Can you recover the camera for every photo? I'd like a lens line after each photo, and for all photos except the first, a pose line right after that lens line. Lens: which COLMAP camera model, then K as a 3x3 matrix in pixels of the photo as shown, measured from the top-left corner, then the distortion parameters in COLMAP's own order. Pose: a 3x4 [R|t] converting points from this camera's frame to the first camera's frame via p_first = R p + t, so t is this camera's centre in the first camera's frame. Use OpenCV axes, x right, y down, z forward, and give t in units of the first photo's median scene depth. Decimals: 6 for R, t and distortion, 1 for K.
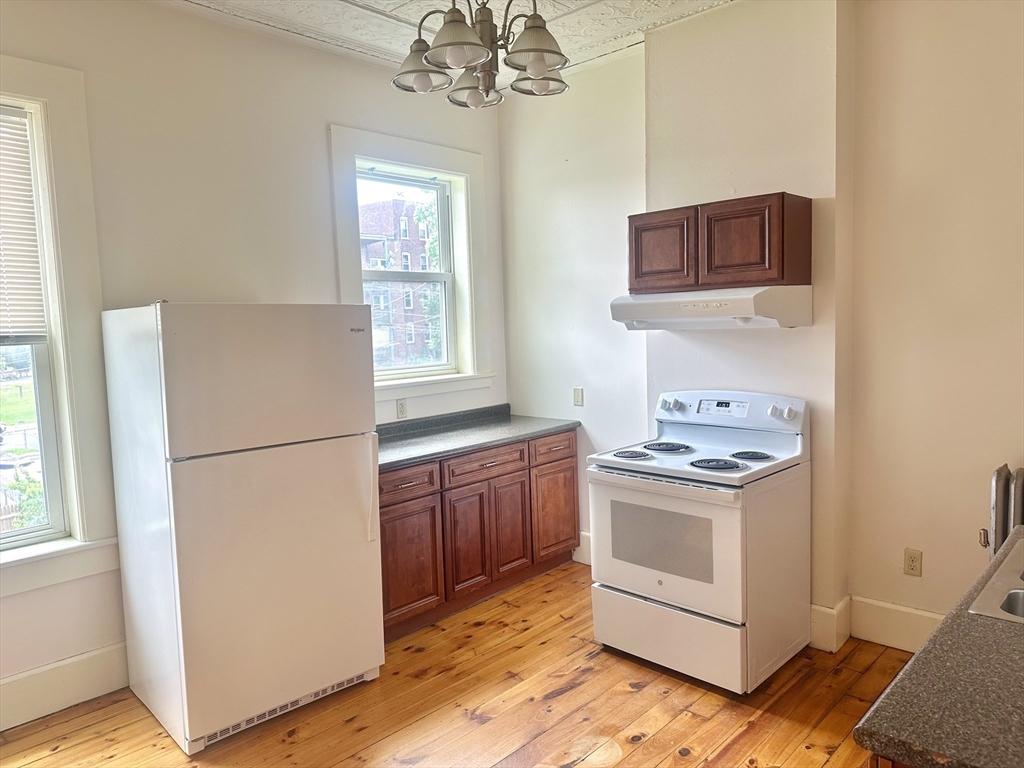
lens RADIAL K [[717.1, 0, 510.4], [0, 717.1, 386.7], [0, 0, 1]] dist [0.013364, -0.033935]
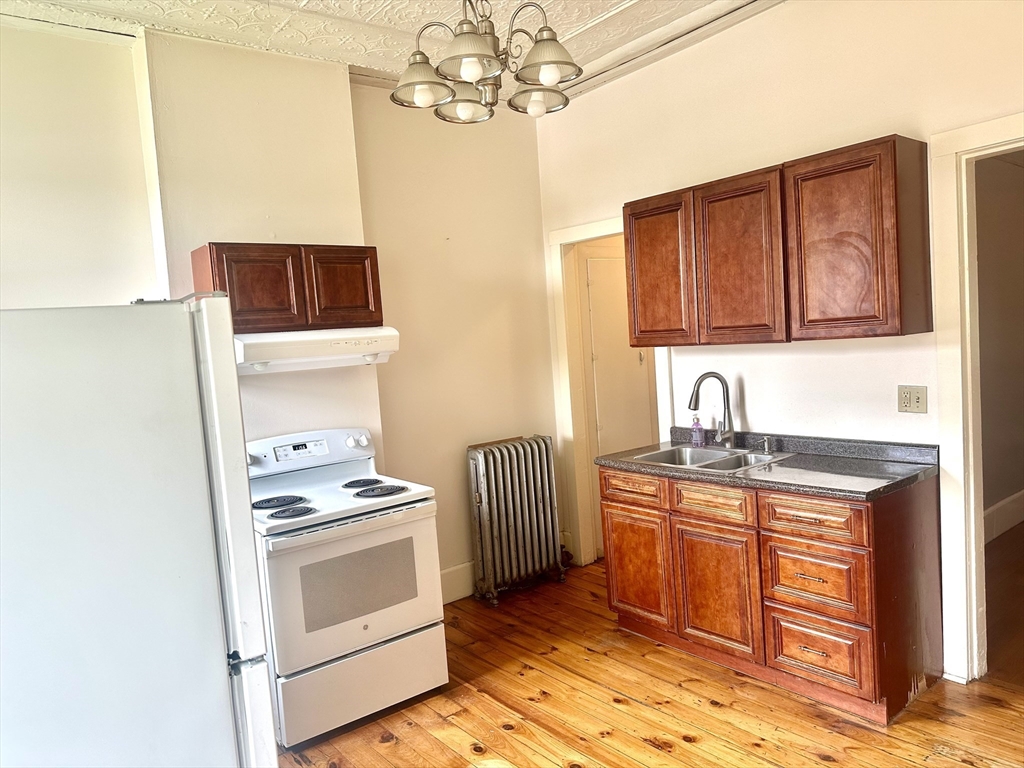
lens RADIAL K [[717.1, 0, 508.6], [0, 717.1, 382.1], [0, 0, 1]] dist [0.013364, -0.033935]
pose [[0.137011, -0.034647, 0.989963, -0.722264], [0.157851, 0.987381, 0.012710, -0.034709], [-0.977912, 0.154525, 0.140752, 0.636557]]
